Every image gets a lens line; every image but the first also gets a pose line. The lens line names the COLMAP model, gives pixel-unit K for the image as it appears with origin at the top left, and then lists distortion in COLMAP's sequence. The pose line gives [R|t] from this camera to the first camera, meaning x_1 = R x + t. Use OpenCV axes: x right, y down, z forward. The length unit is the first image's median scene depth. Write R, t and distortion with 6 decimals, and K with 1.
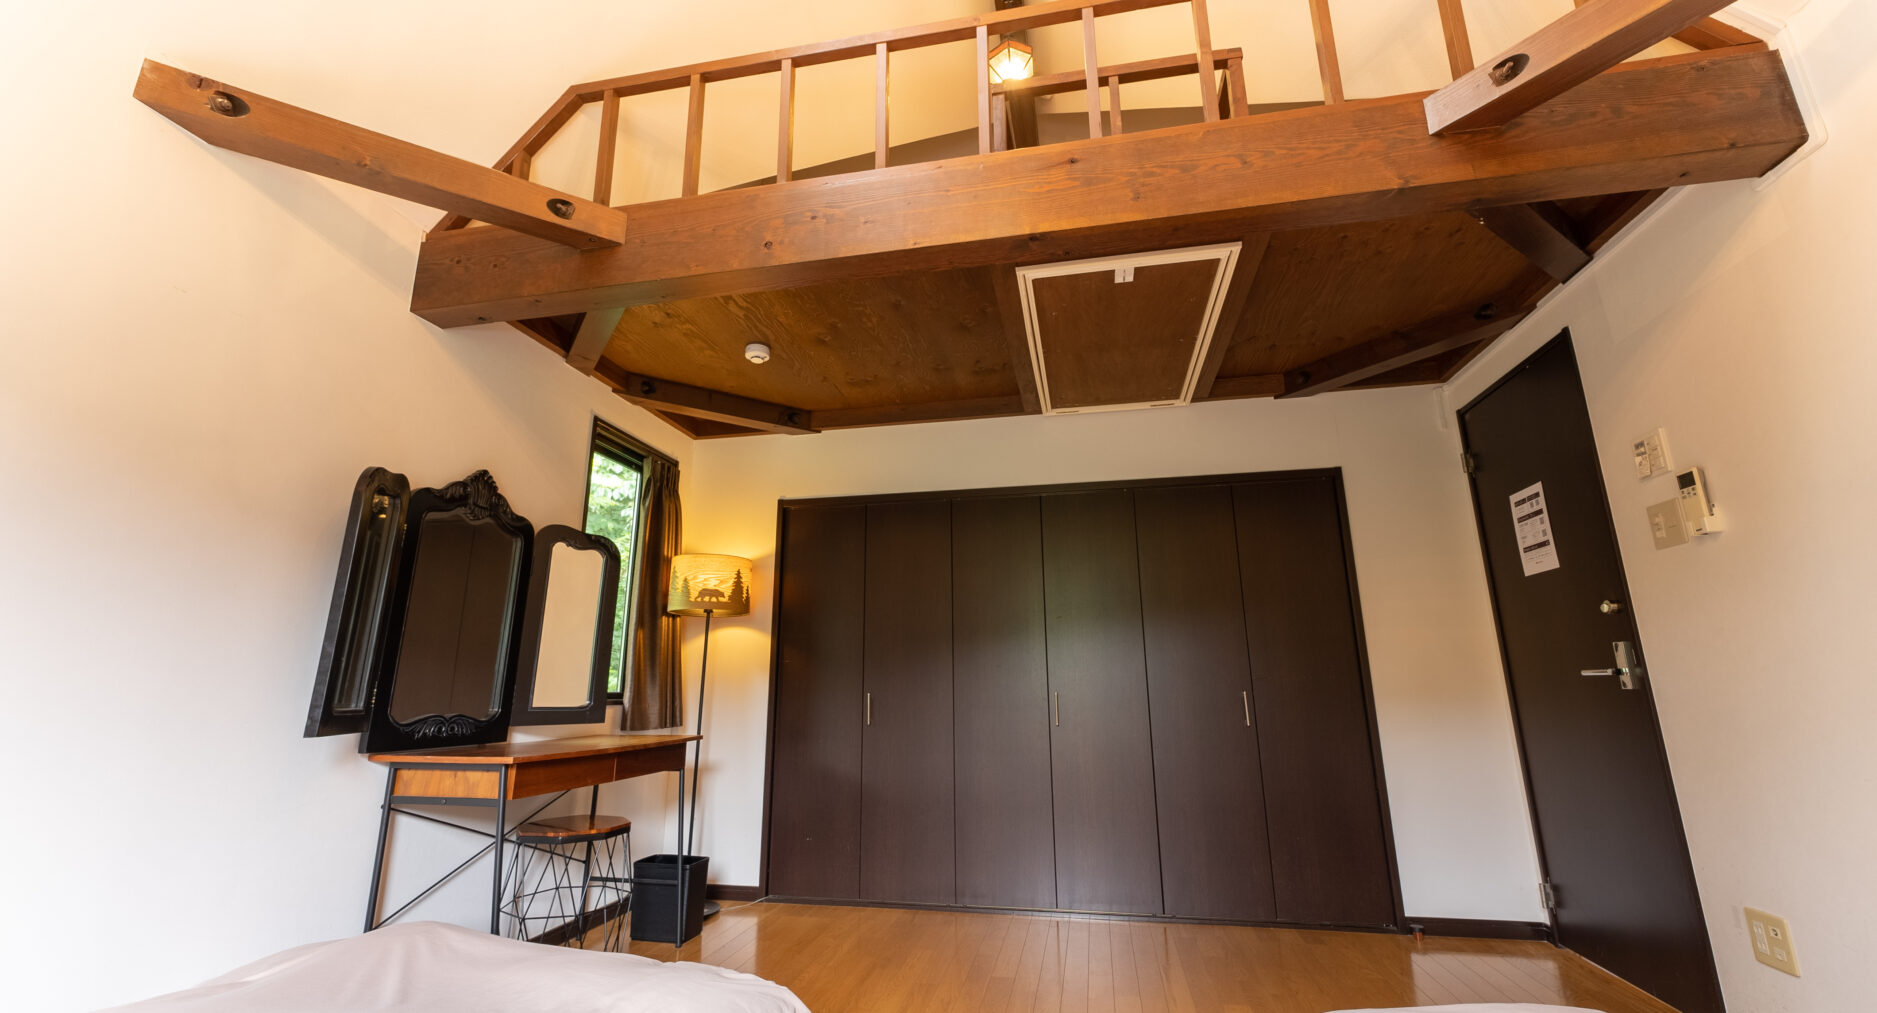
lens RADIAL K [[768.9, 0, 943.9], [0, 768.9, 489.6], [0, 0, 1]] dist [-0.001329, -0.000067]
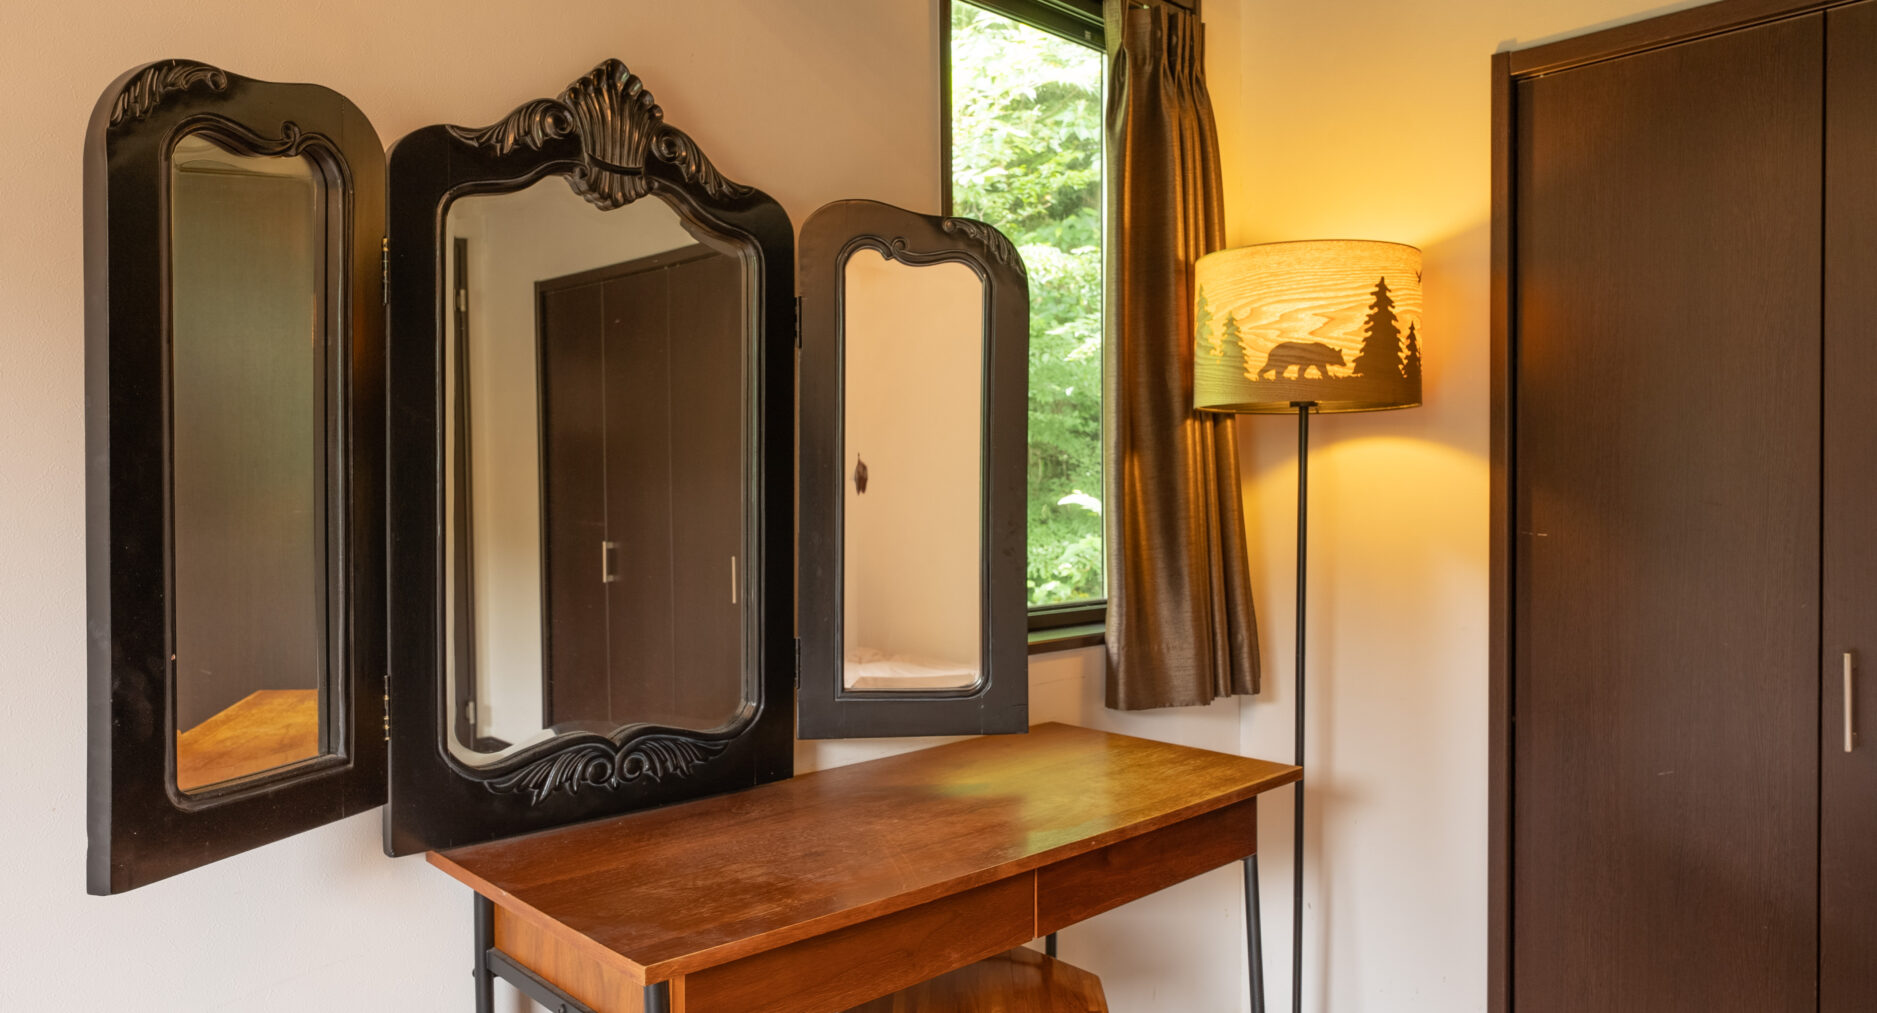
lens RADIAL K [[1250.7, 0, 936.3], [0, 1250.7, 502.7], [0, 0, 1]] dist [-0.000438, -0.000414]
pose [[0.820097, 0.014147, -0.572049, -0.113247], [0.144063, 0.962389, 0.230332, 0.044214], [0.553792, -0.271306, 0.787215, 0.438912]]
